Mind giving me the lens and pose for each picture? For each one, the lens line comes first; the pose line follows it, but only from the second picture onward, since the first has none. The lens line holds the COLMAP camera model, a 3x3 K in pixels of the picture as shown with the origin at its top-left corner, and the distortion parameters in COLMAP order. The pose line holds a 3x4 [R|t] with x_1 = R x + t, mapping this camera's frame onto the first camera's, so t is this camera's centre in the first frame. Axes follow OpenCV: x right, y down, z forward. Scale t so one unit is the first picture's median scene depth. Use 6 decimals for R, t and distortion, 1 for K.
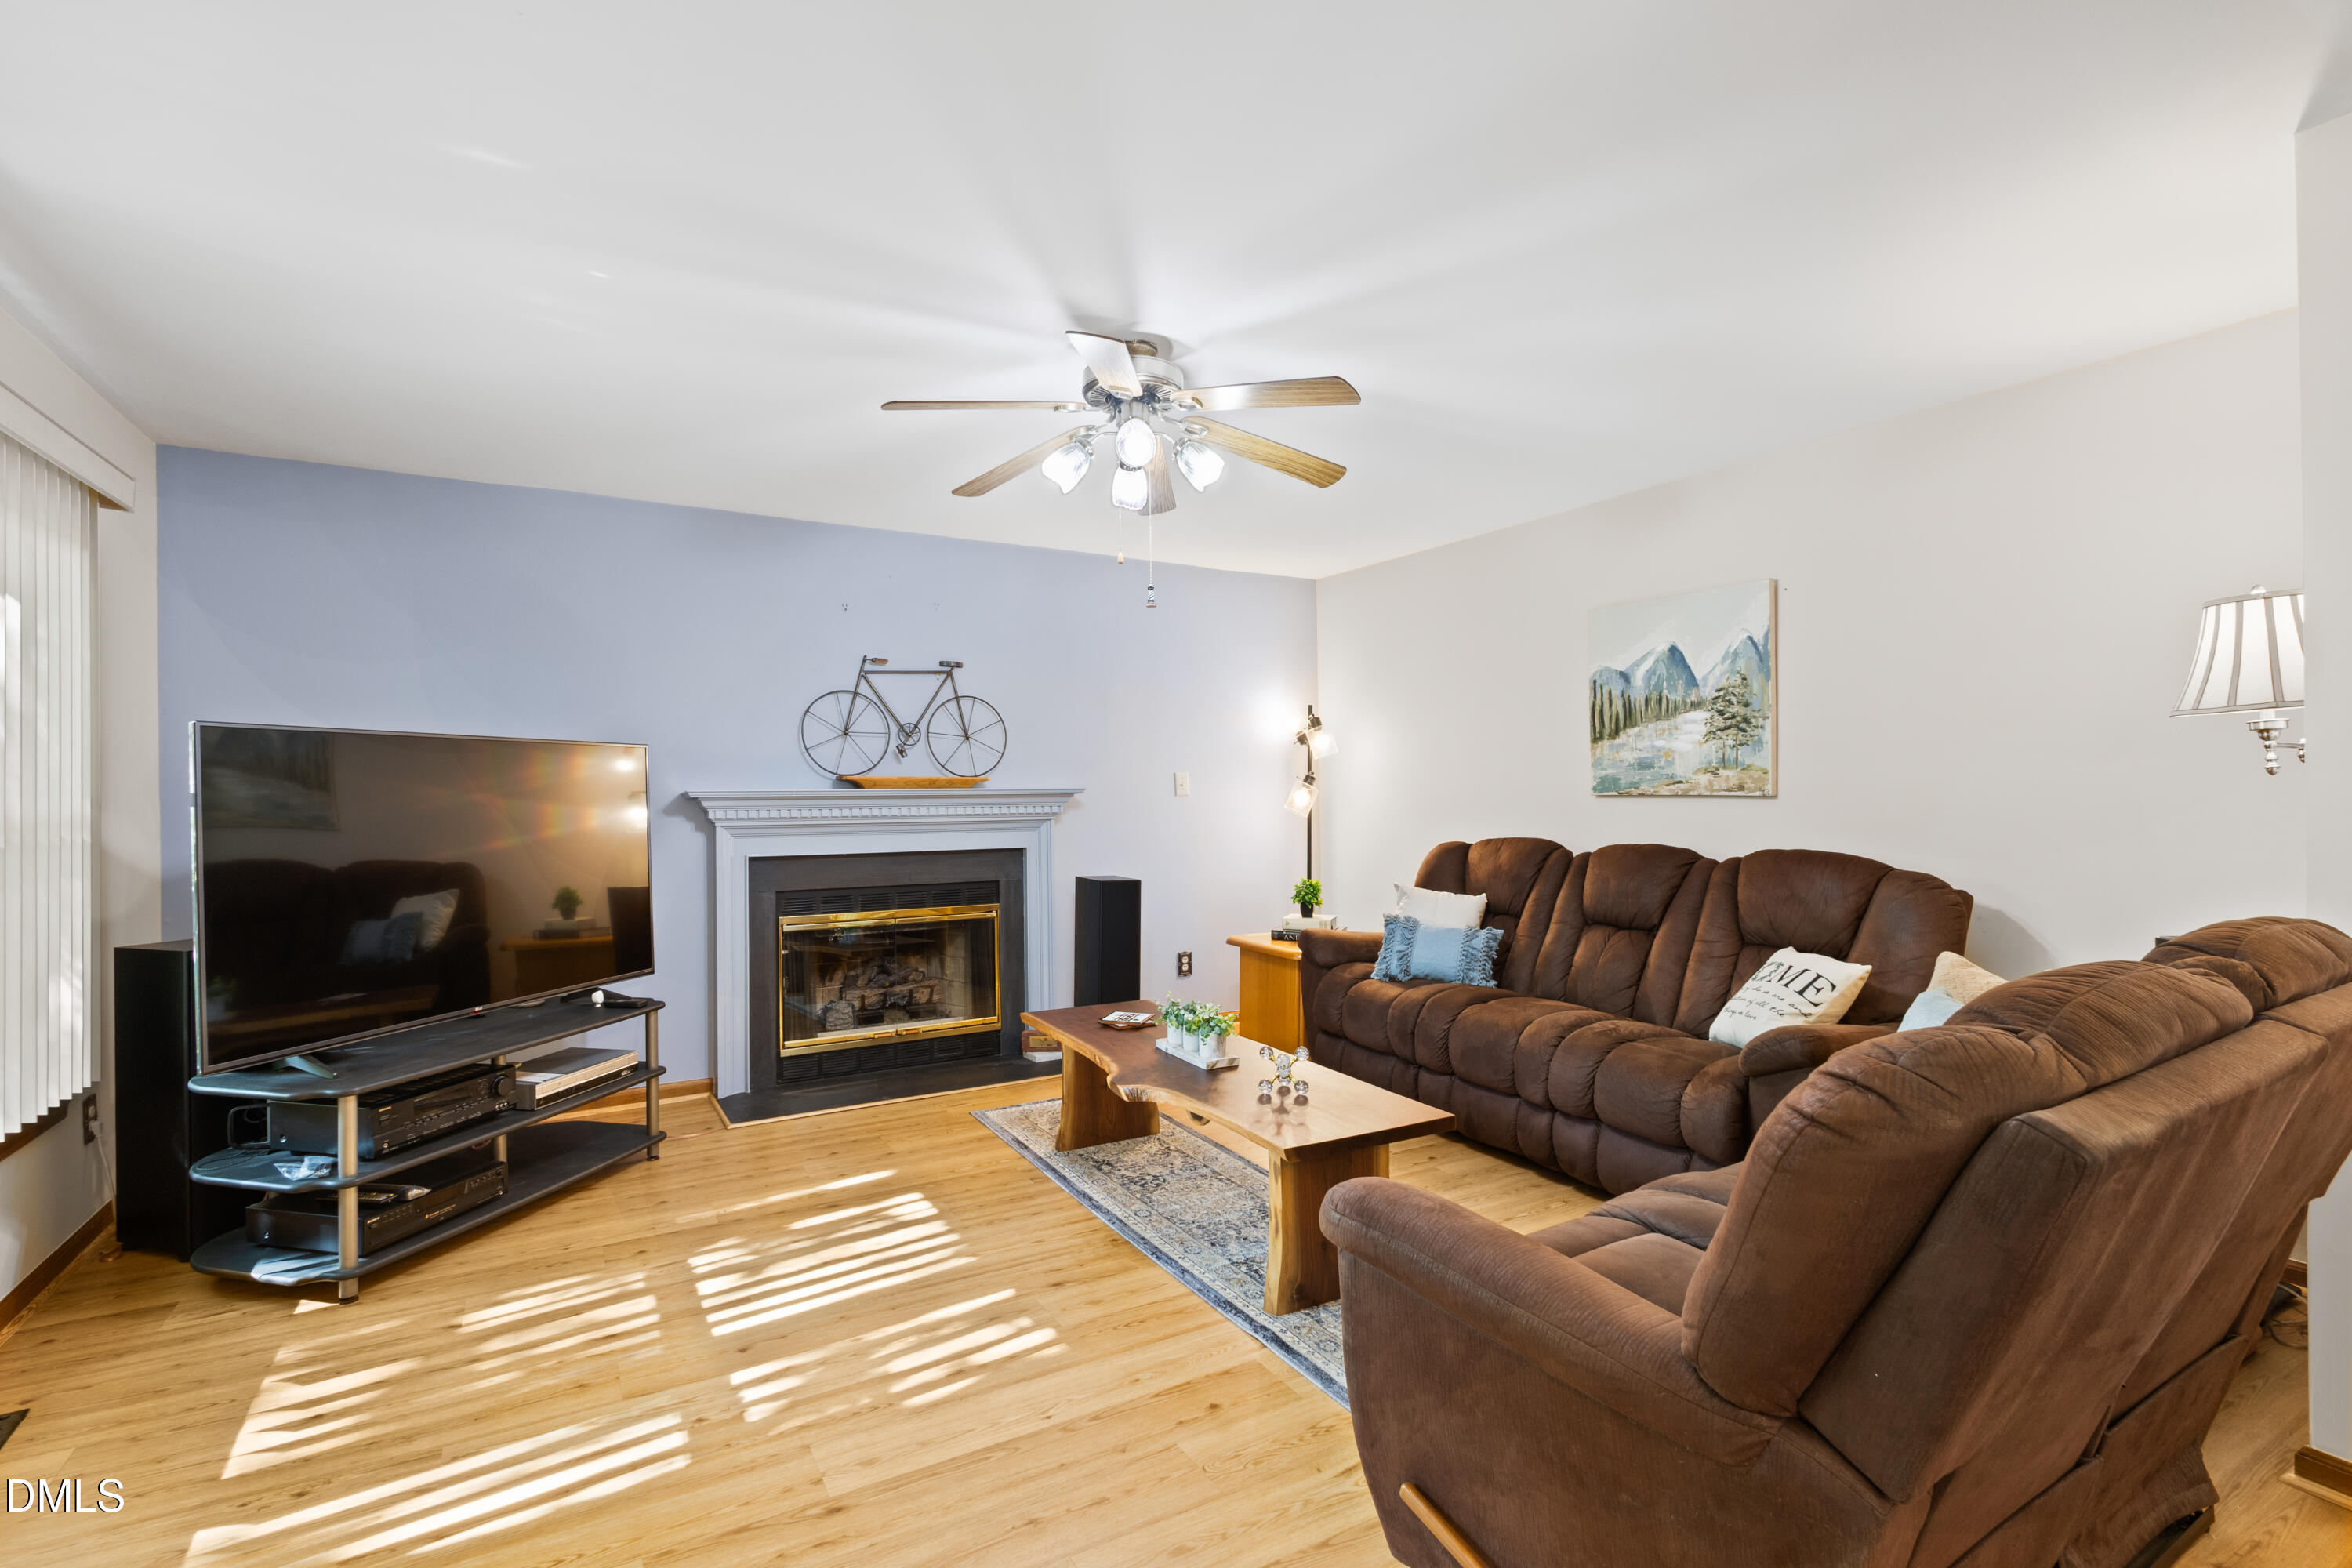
lens RADIAL K [[1081.5, 0, 1185.2], [0, 1081.5, 783.7], [0, 0, 1]] dist [0.008337, -0.002368]
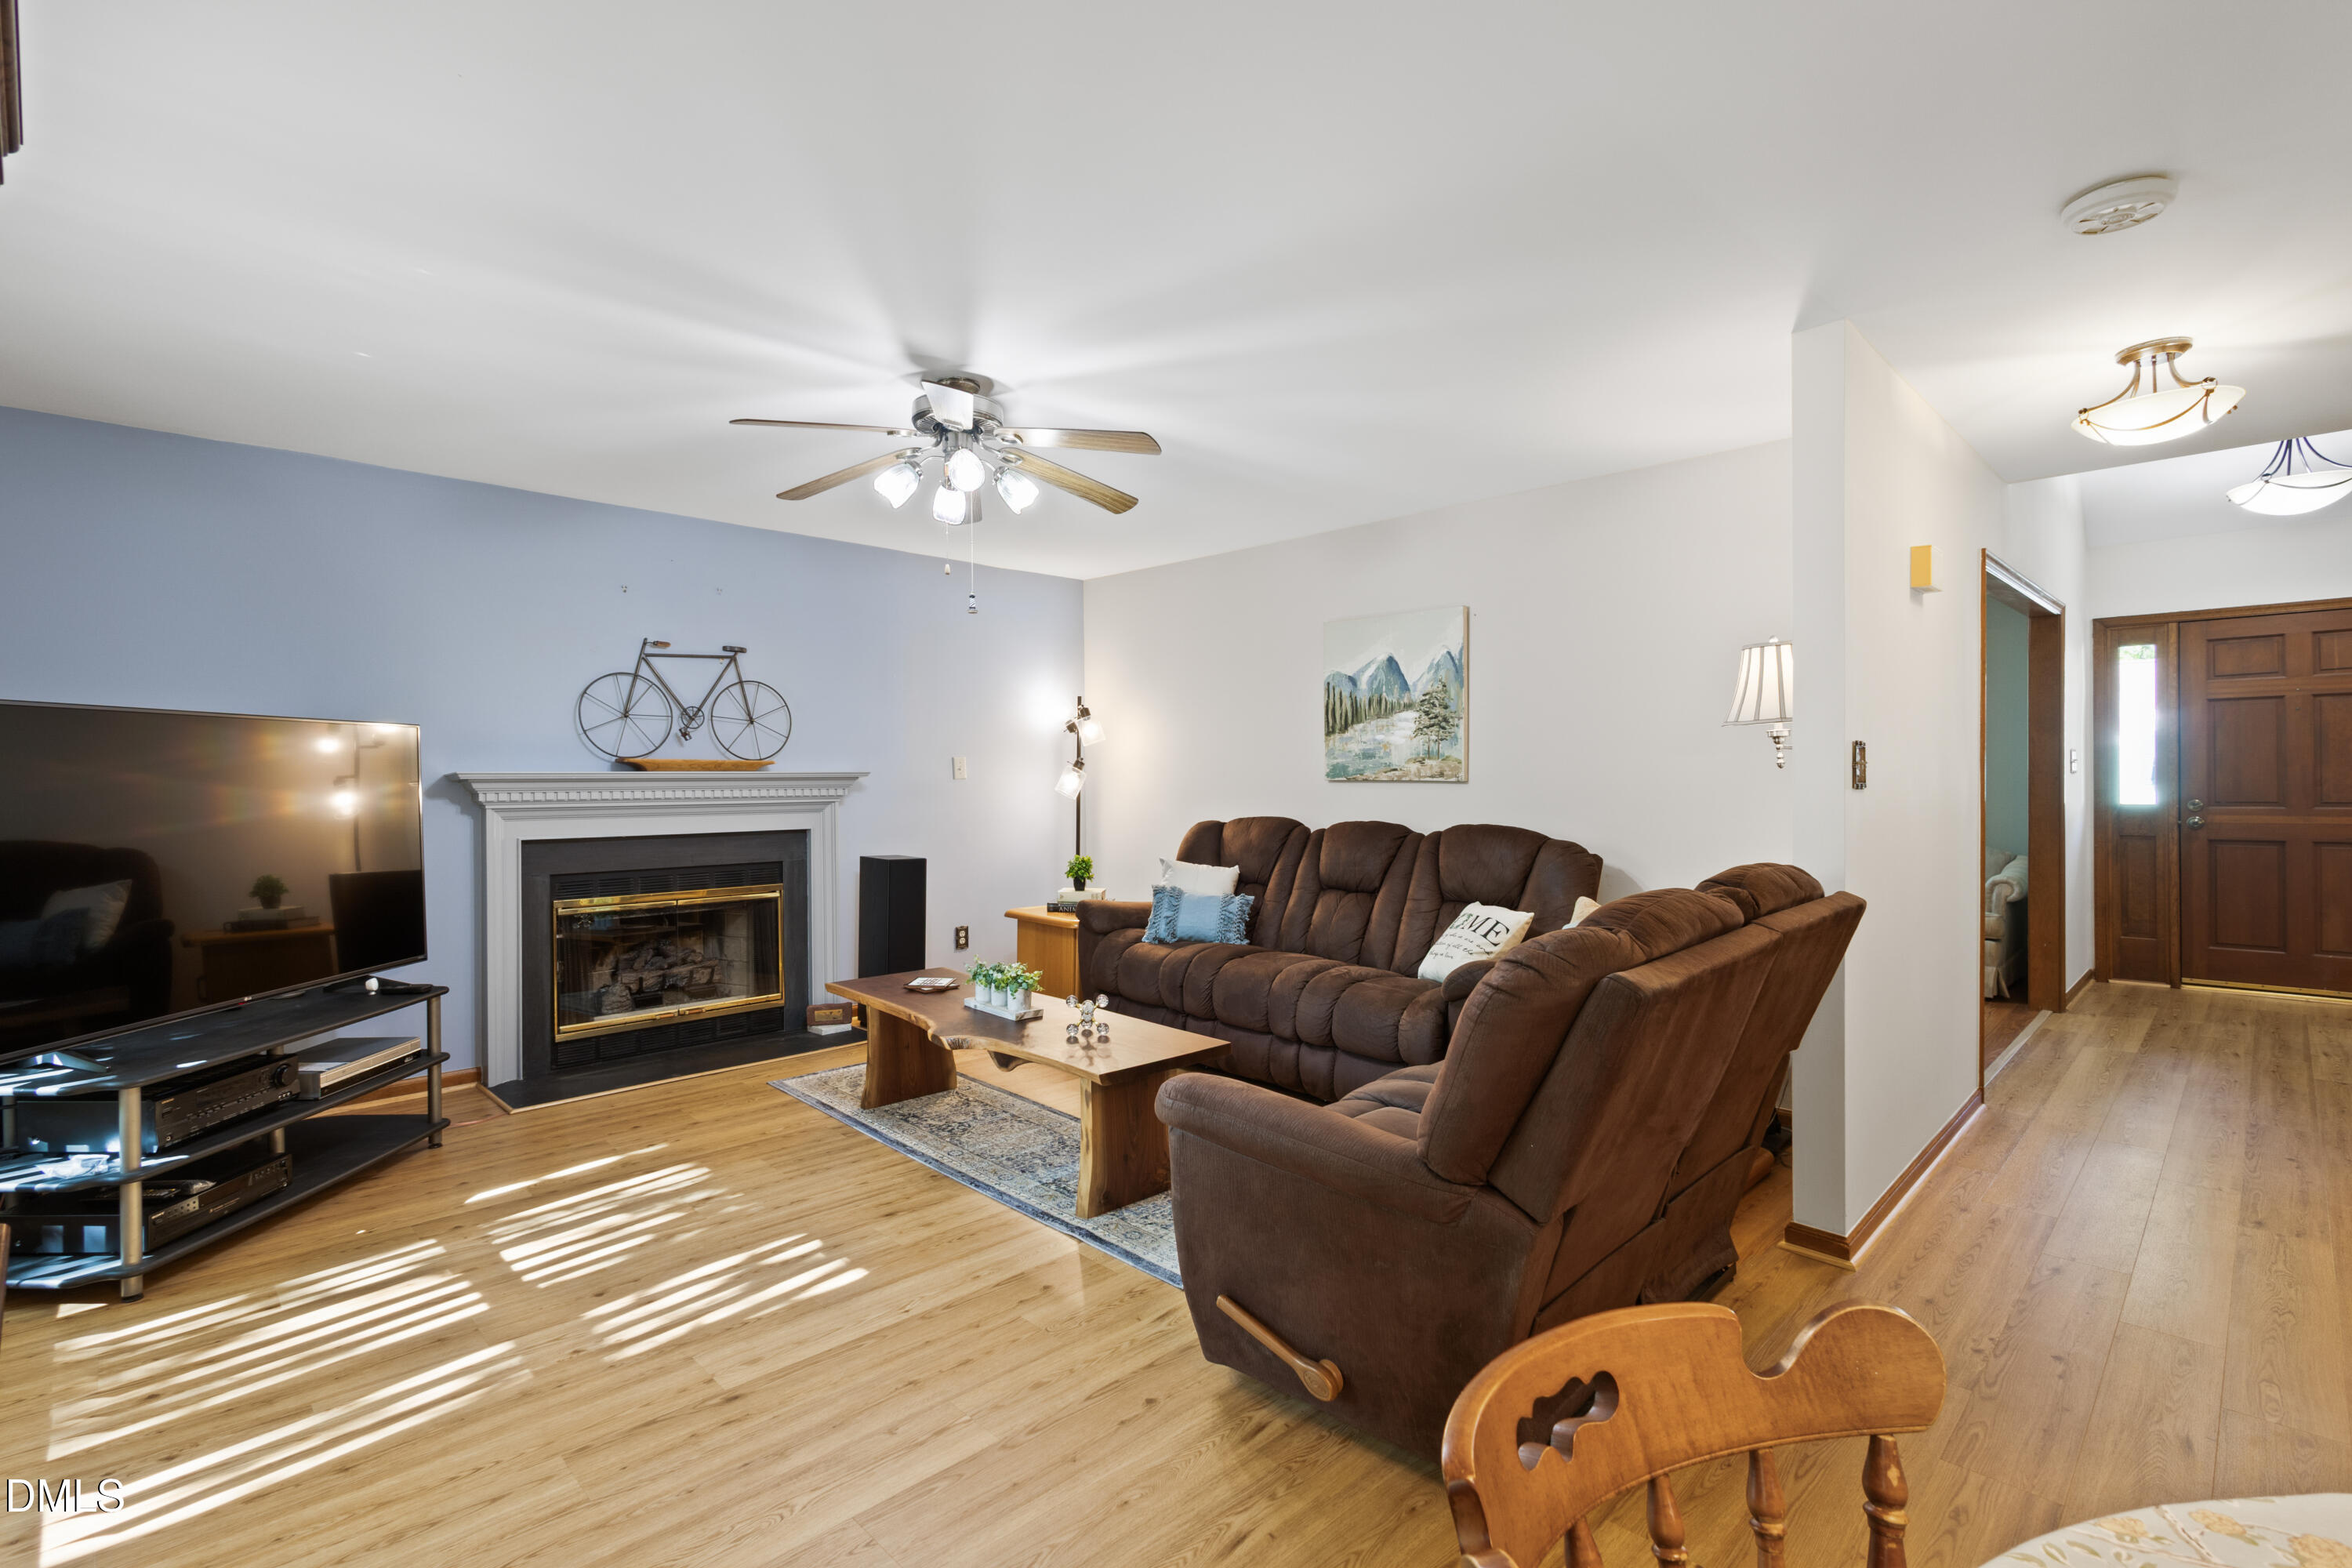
lens RADIAL K [[1081.5, 0, 1190.1], [0, 1081.5, 767.7], [0, 0, 1]] dist [0.008337, -0.002368]
pose [[0.967988, 0.006229, 0.250920, -0.094115], [-0.006413, 0.999979, -0.000086, -0.002800], [-0.250915, -0.001526, 0.968008, -0.153861]]
